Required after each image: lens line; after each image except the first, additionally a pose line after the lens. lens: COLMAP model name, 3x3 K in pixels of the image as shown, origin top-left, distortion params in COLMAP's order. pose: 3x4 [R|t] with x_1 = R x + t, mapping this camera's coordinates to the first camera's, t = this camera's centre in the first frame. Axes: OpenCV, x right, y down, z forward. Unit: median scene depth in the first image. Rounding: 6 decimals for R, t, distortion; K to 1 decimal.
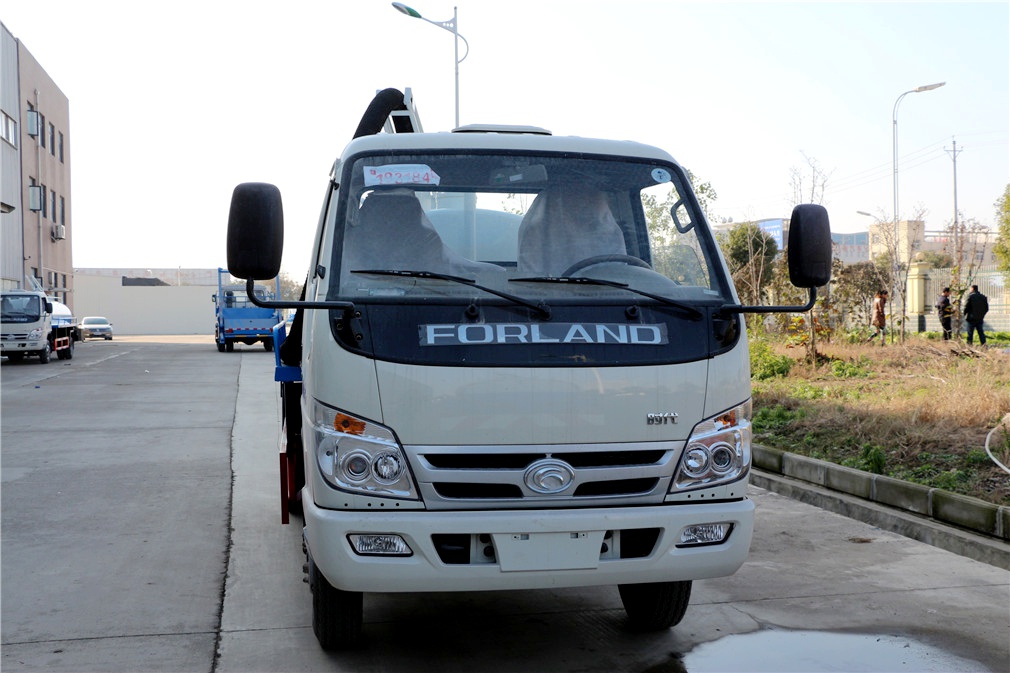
lens RADIAL K [[1077.6, 0, 505.0], [0, 1077.6, 336.5], [0, 0, 1]] dist [-0.035252, 0.014198]
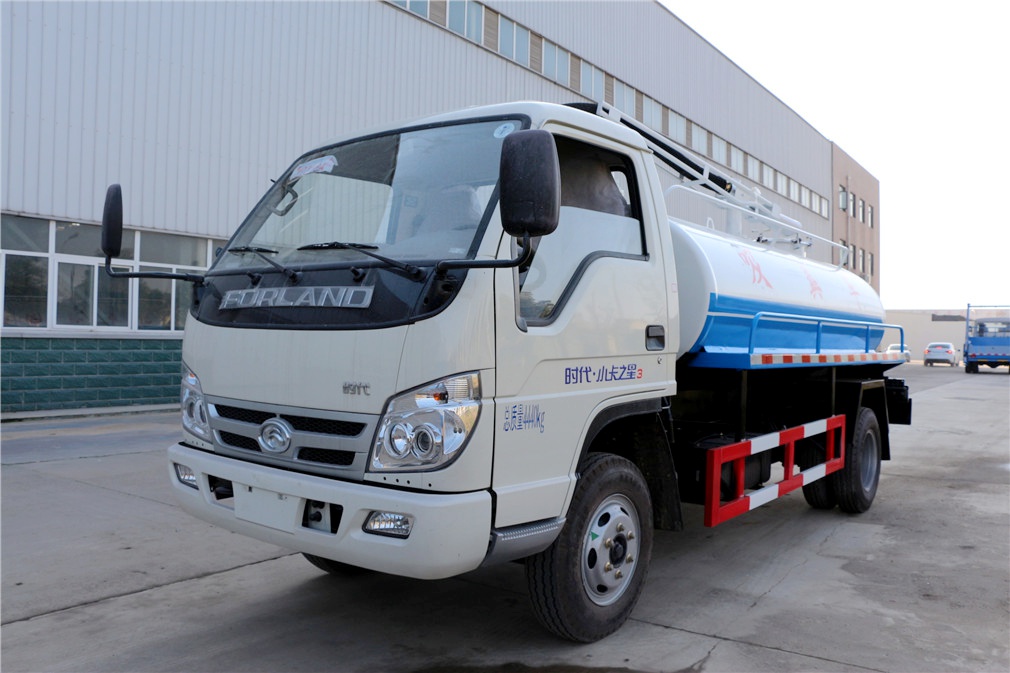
lens RADIAL K [[810.1, 0, 505.0], [0, 810.1, 336.5], [0, 0, 1]] dist [-0.071079, 0.007653]
pose [[0.702785, 0.018412, -0.711164, 0.716769], [-0.035477, 0.999328, -0.009187, 0.034056], [0.710518, 0.031687, 0.702966, 0.597976]]
